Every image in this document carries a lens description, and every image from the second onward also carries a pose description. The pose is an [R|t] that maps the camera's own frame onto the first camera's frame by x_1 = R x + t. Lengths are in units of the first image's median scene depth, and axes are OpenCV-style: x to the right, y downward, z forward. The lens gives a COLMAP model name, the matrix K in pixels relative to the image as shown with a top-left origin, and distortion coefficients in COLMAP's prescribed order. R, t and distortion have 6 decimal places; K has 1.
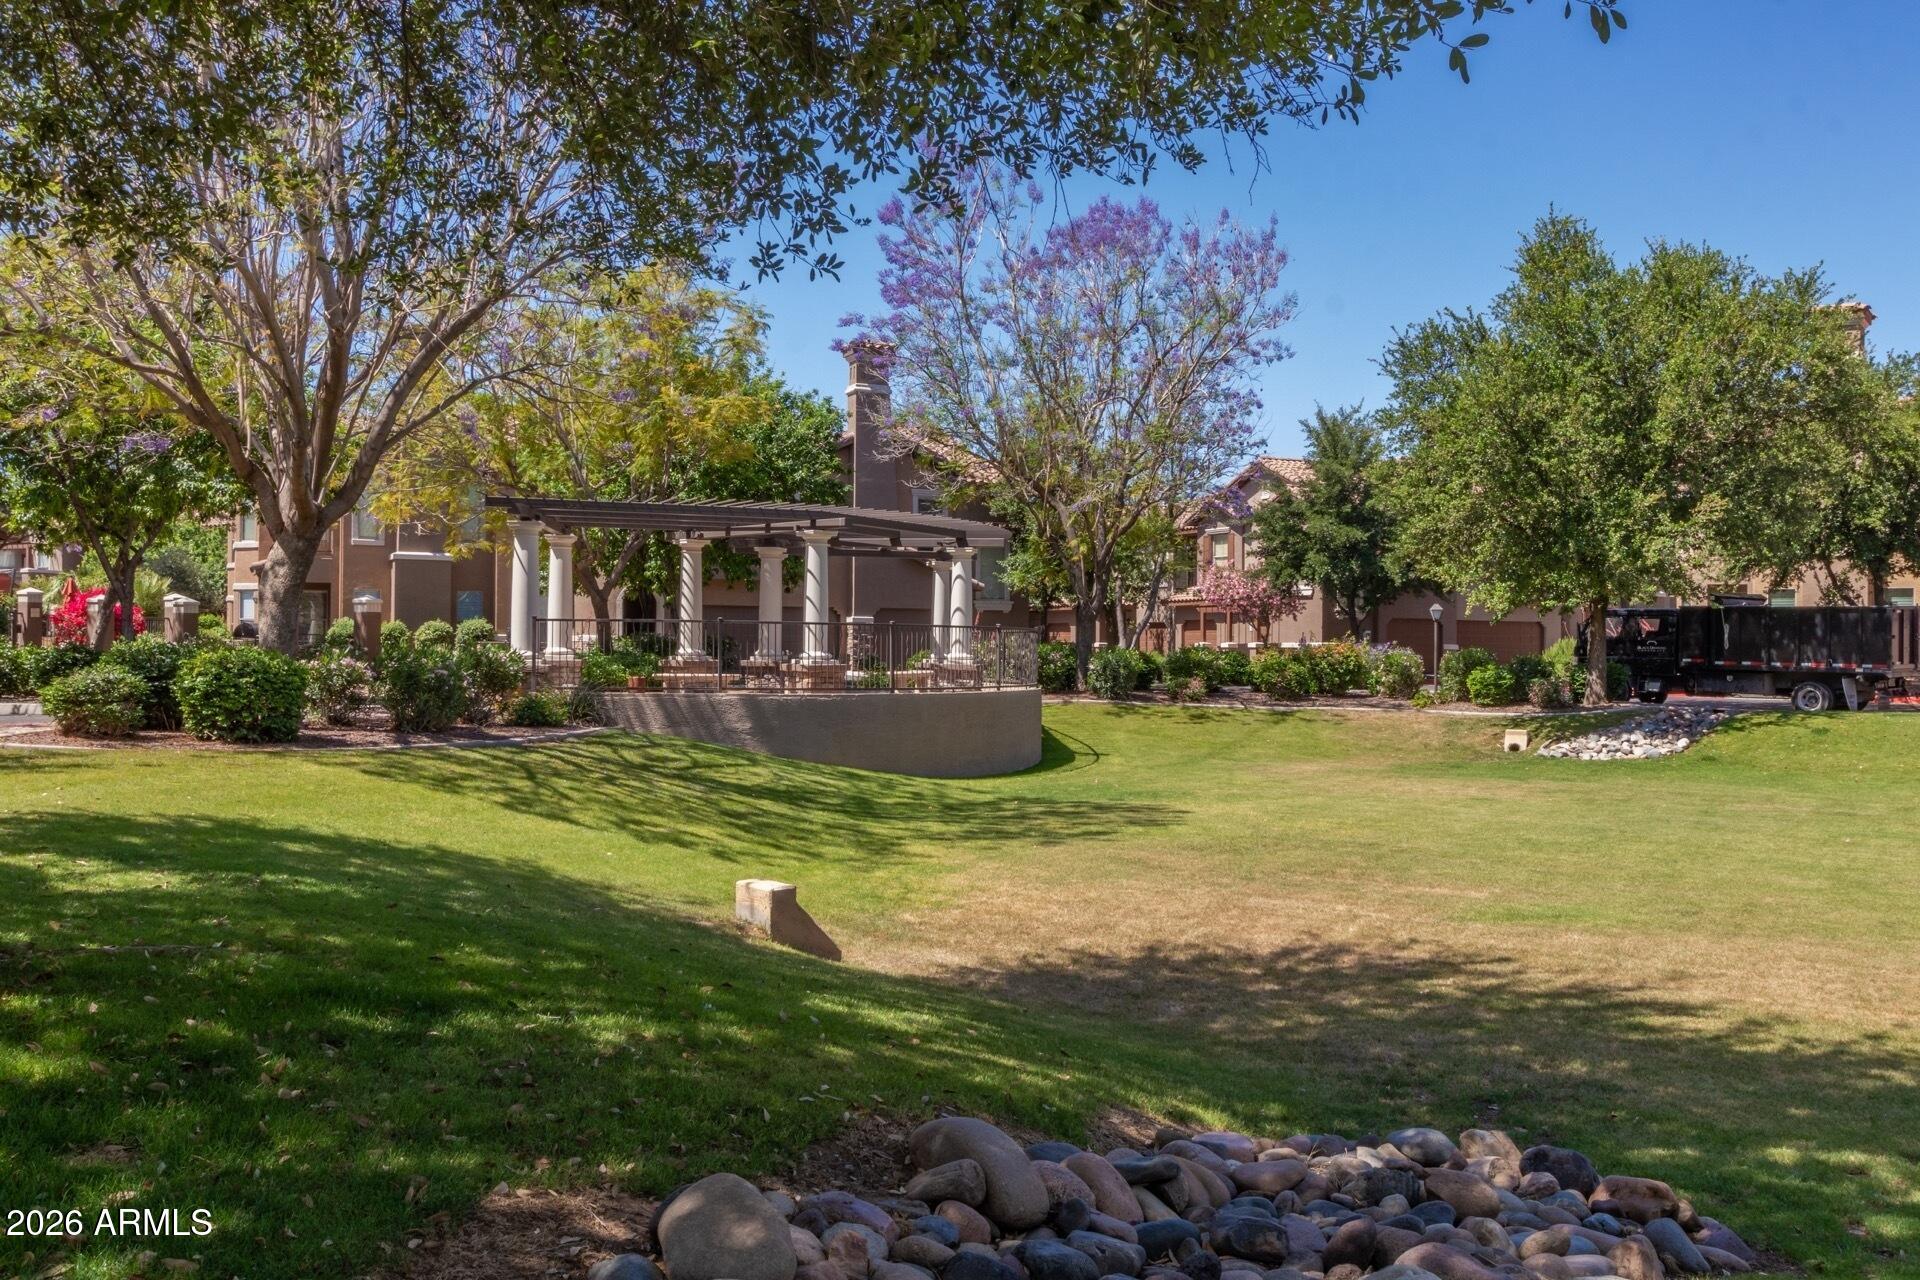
lens RADIAL K [[1764.8, 0, 960.0], [0, 1764.8, 640.0], [0, 0, 1]] dist [0.001862, 0.000495]
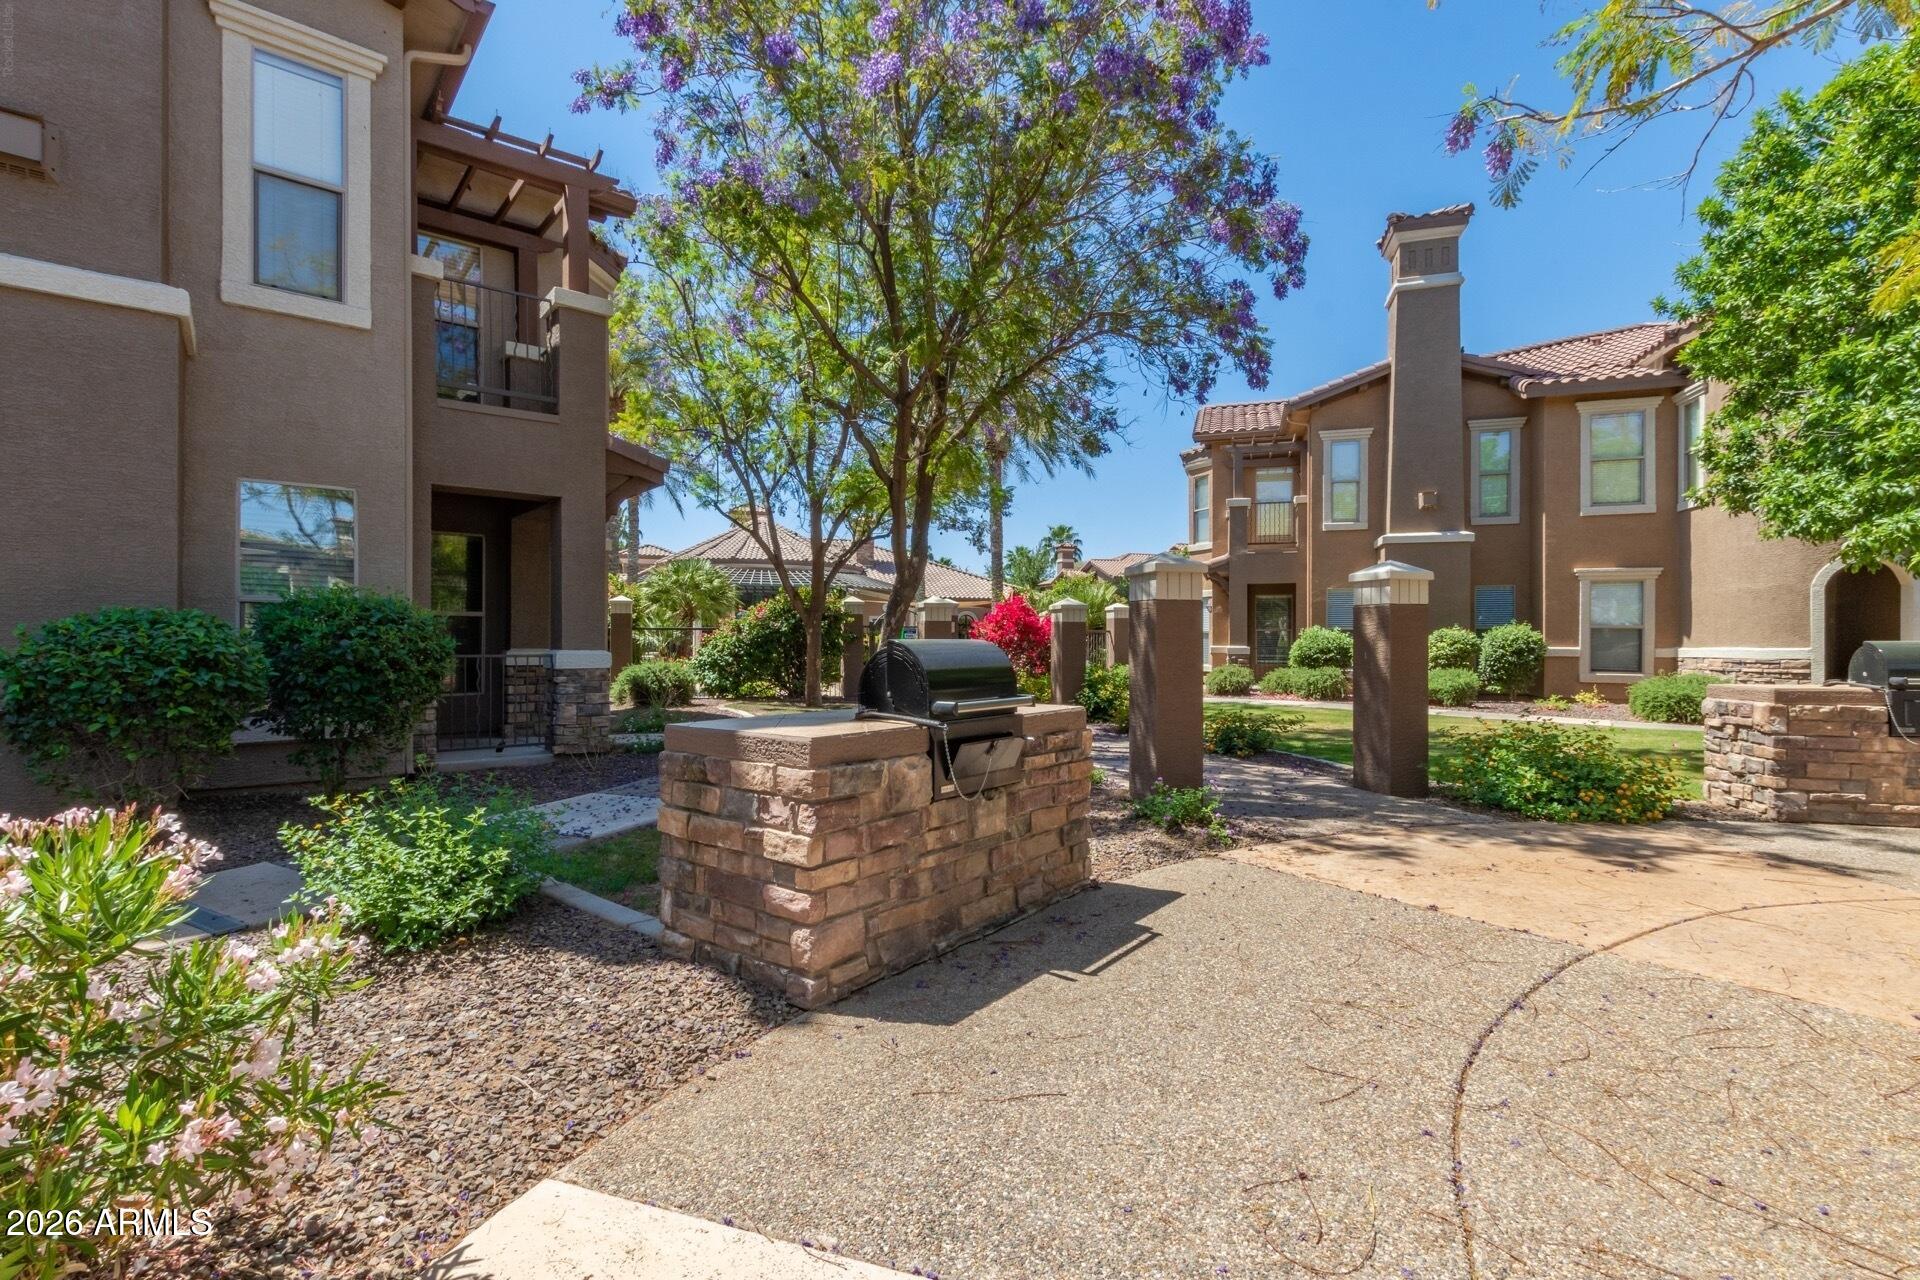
lens RADIAL K [[901.9, 0, 960.0], [0, 901.9, 640.0], [0, 0, 1]] dist [-0.000492, -0.000081]
pose [[0.764132, -0.011342, -0.644960, -0.215195], [0.010068, 0.999933, -0.005656, -0.006182], [0.644981, -0.002172, 0.764195, 0.605125]]
